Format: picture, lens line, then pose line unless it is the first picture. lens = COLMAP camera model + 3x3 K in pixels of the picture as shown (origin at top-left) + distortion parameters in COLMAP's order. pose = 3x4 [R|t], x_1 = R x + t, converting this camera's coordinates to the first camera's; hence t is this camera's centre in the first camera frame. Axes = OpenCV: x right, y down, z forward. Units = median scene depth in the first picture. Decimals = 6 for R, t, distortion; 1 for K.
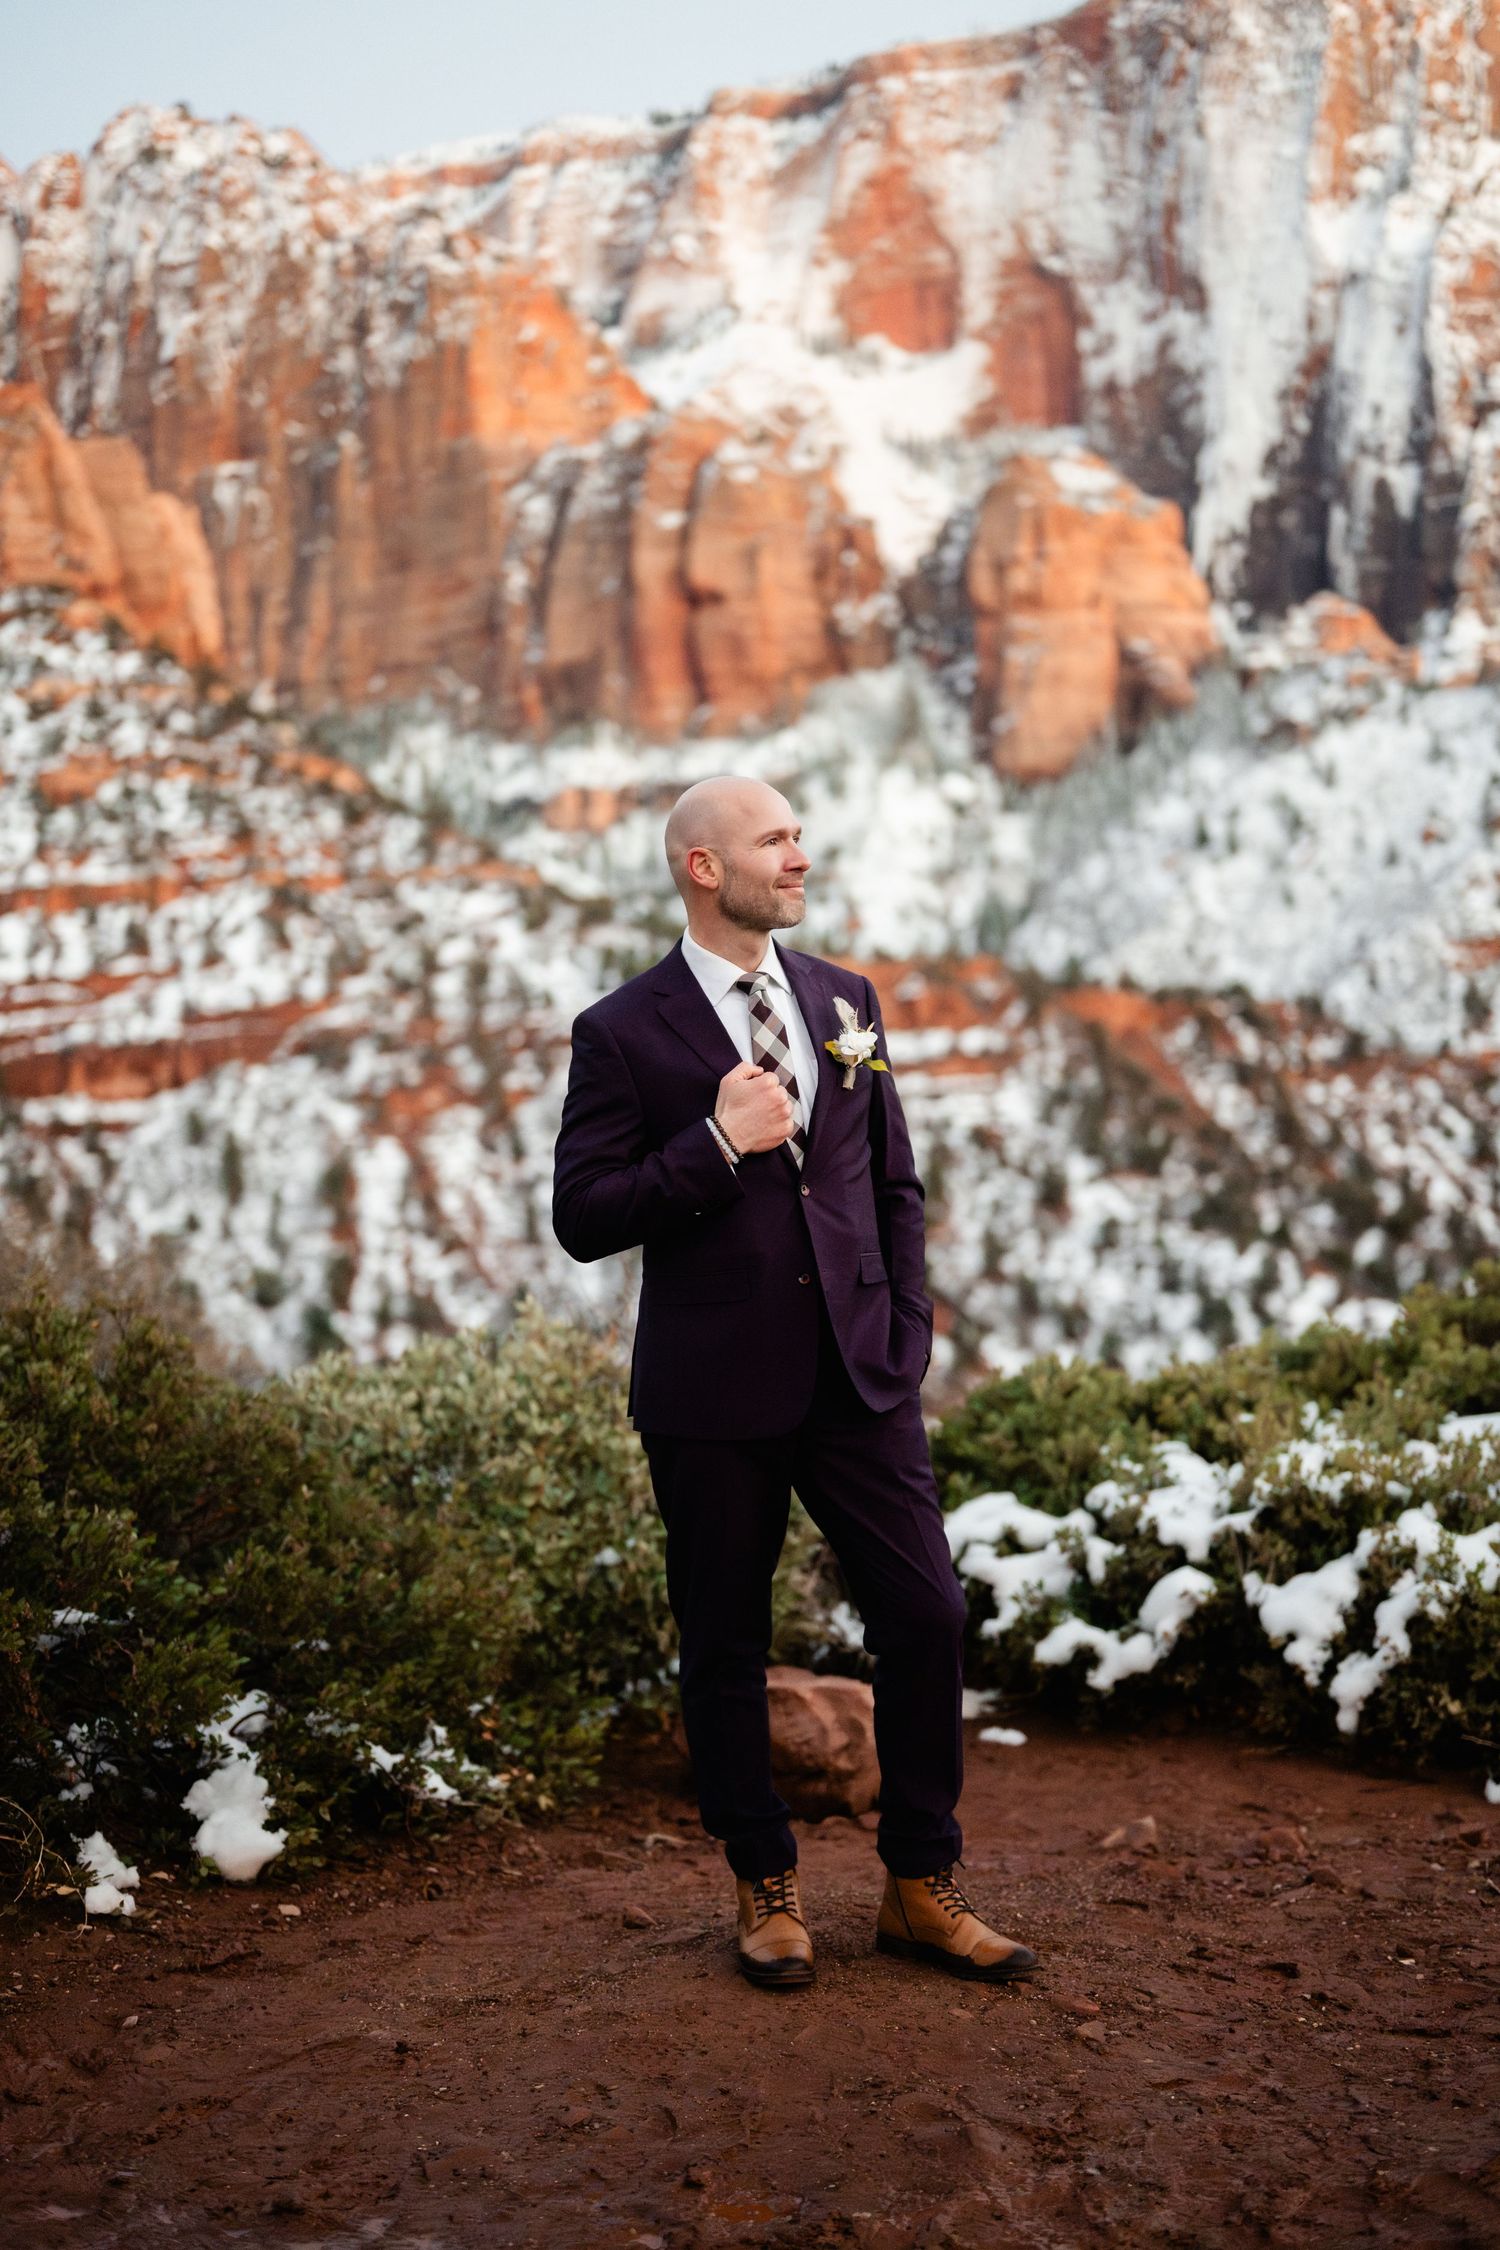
lens RADIAL K [[3319.8, 0, 758.2], [0, 3319.8, 1124.9], [0, 0, 1]] dist [0.012799, -0.039762]
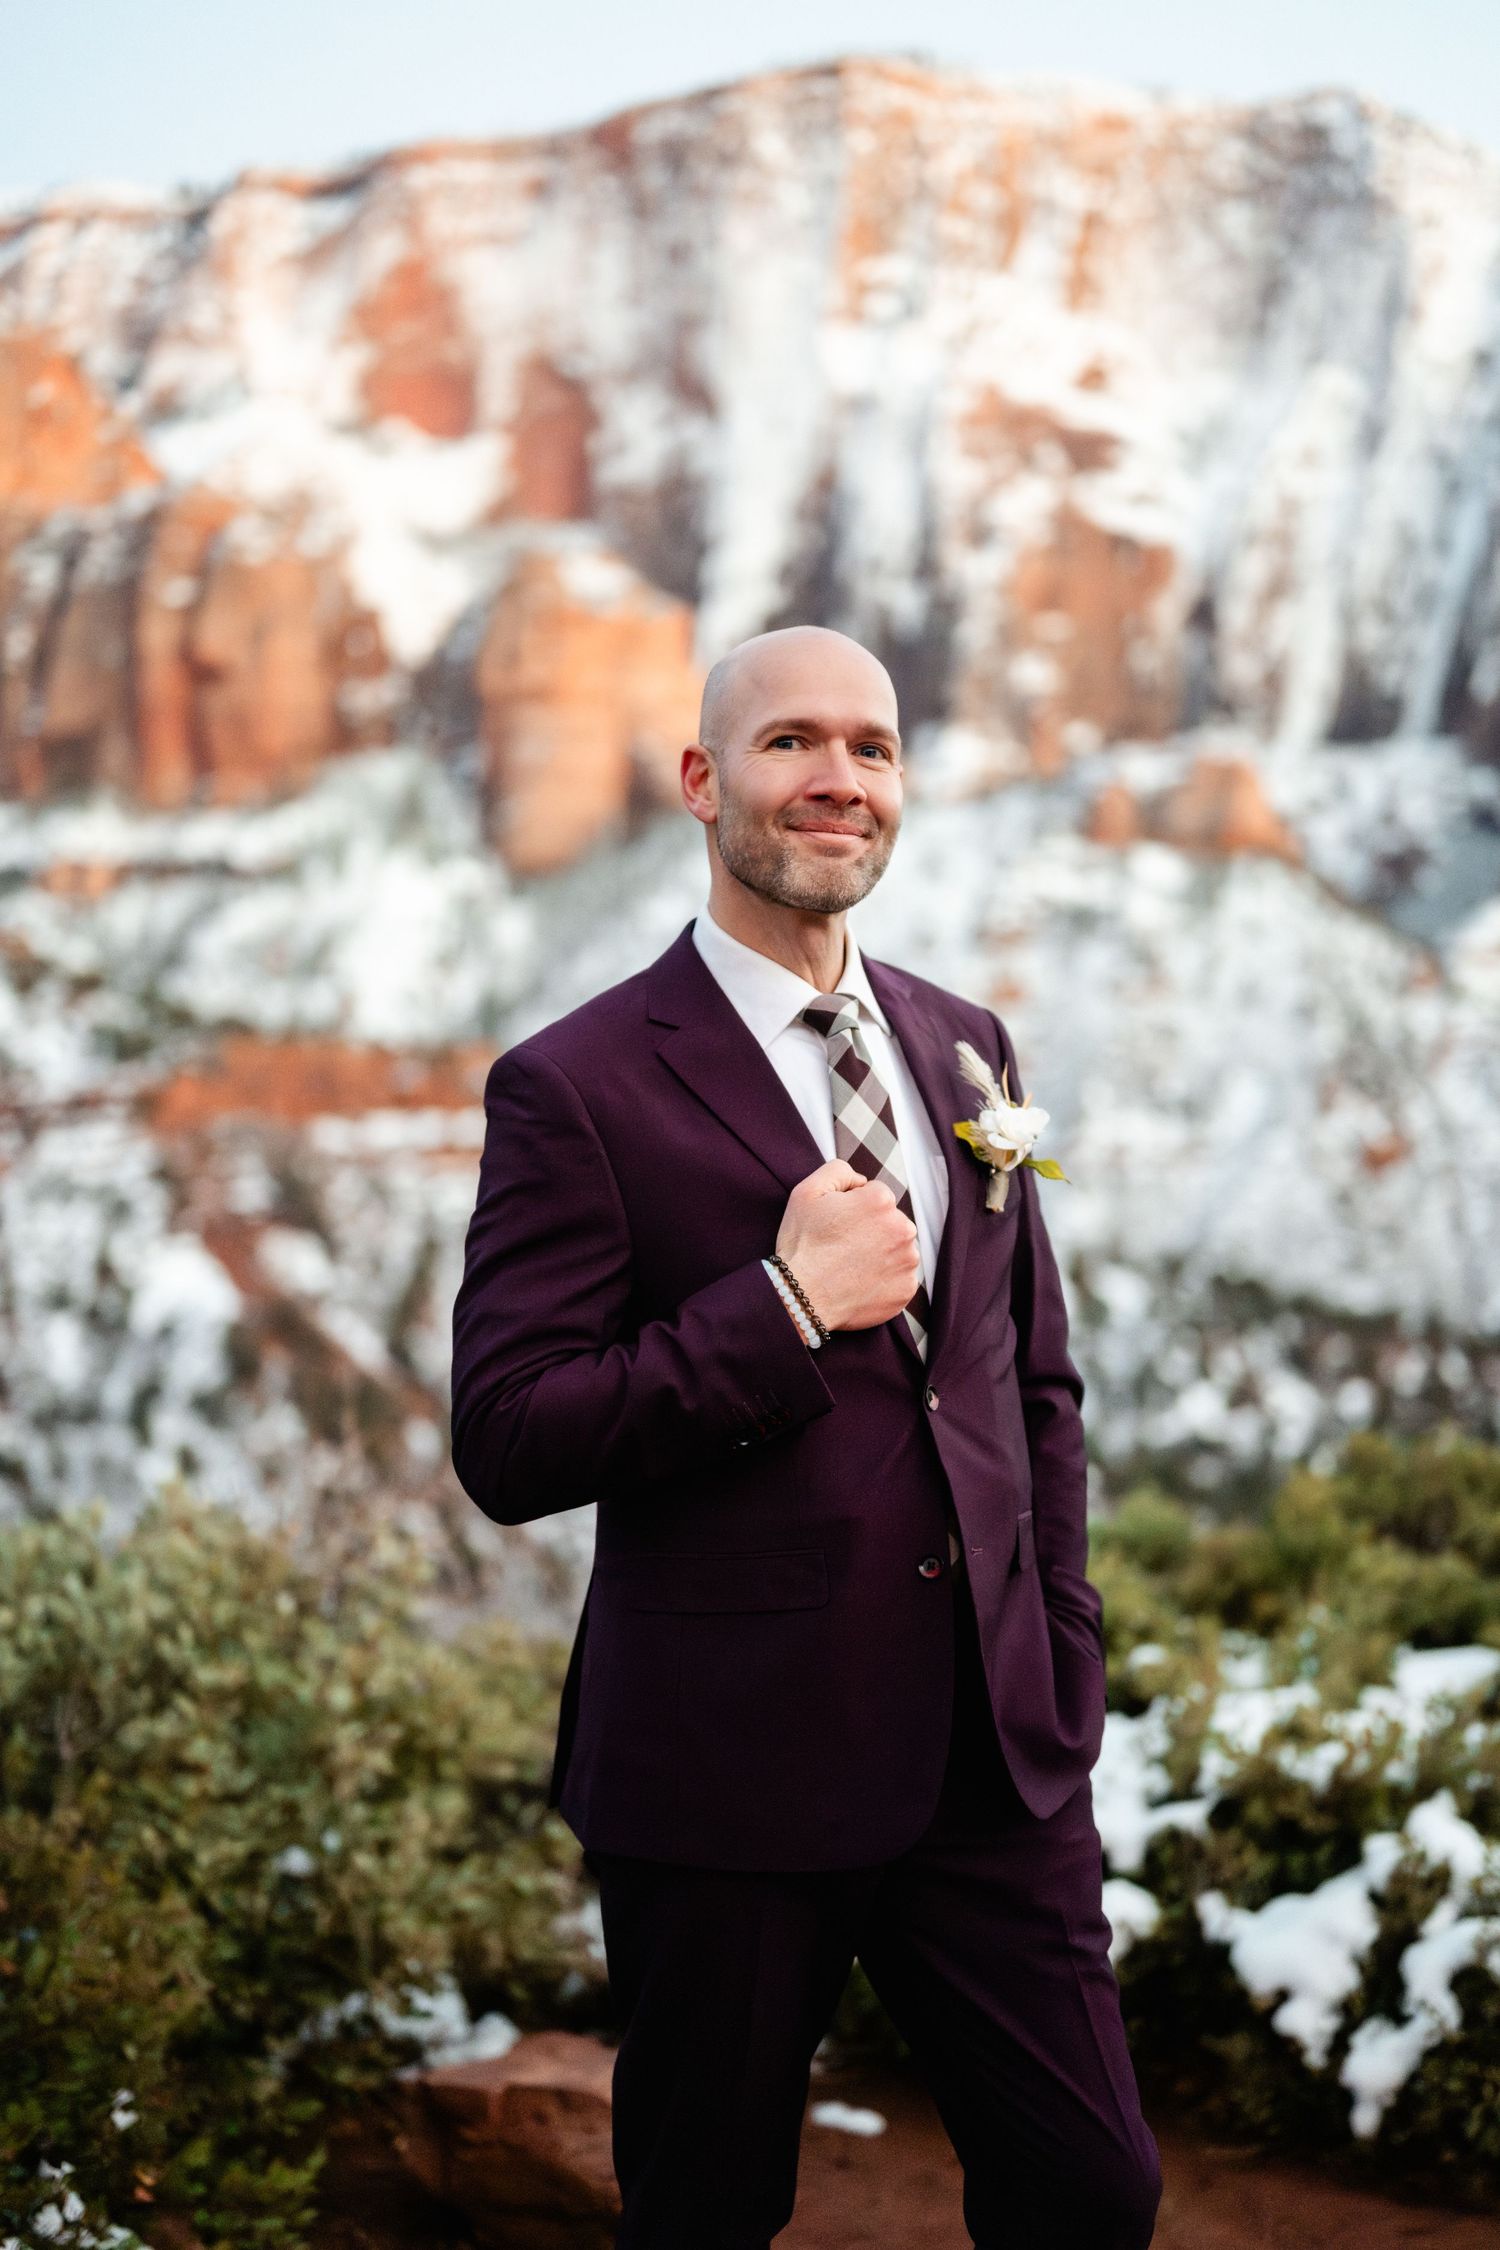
lens RADIAL K [[3268.9, 0, 745.0], [0, 3268.9, 1125.1], [0, 0, 1]] dist [0.011394, 0.004065]
pose [[0.987474, 0.038897, 0.152914, -0.059386], [-0.034742, 0.998953, -0.029752, -0.004930], [-0.153911, 0.024067, 0.987791, 0.296512]]
